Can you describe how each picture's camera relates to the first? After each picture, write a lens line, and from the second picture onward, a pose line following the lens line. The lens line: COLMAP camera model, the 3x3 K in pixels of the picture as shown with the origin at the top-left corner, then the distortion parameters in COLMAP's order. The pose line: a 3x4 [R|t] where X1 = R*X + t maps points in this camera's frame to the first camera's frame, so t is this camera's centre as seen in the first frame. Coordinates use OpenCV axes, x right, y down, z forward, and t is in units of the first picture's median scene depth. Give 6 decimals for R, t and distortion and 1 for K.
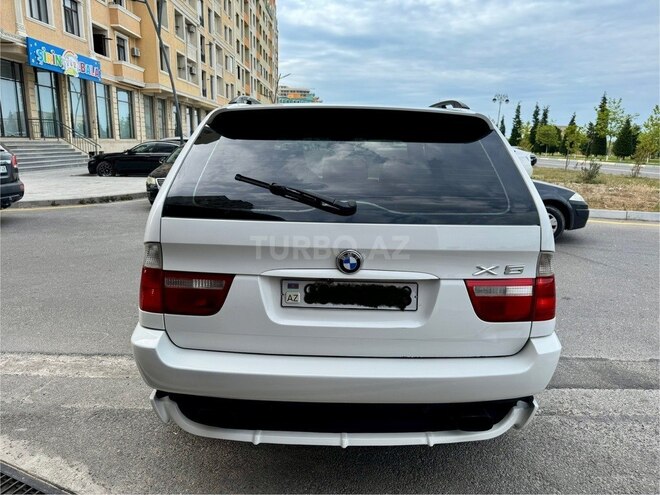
lens RADIAL K [[482.5, 0, 331.1], [0, 482.5, 247.0], [0, 0, 1]] dist [0.037081, -0.049038]
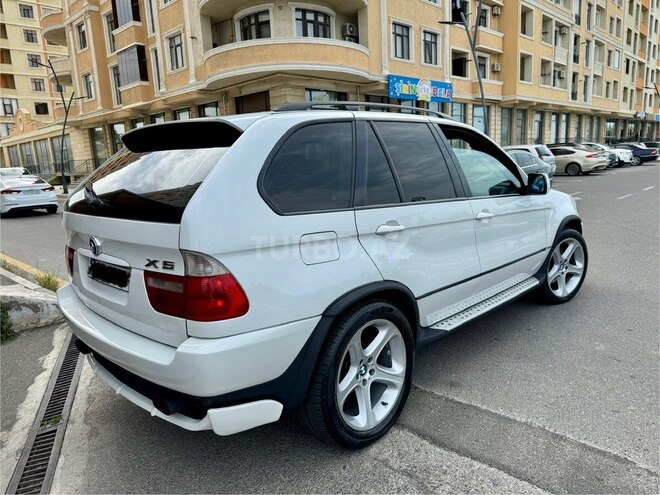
lens RADIAL K [[482.5, 0, 331.1], [0, 482.5, 247.0], [0, 0, 1]] dist [0.037081, -0.049038]
pose [[0.703133, 0.073491, -0.707251, 0.108689], [-0.089041, 0.995916, 0.014963, -0.003829], [0.705462, 0.052453, 0.706804, 0.038968]]
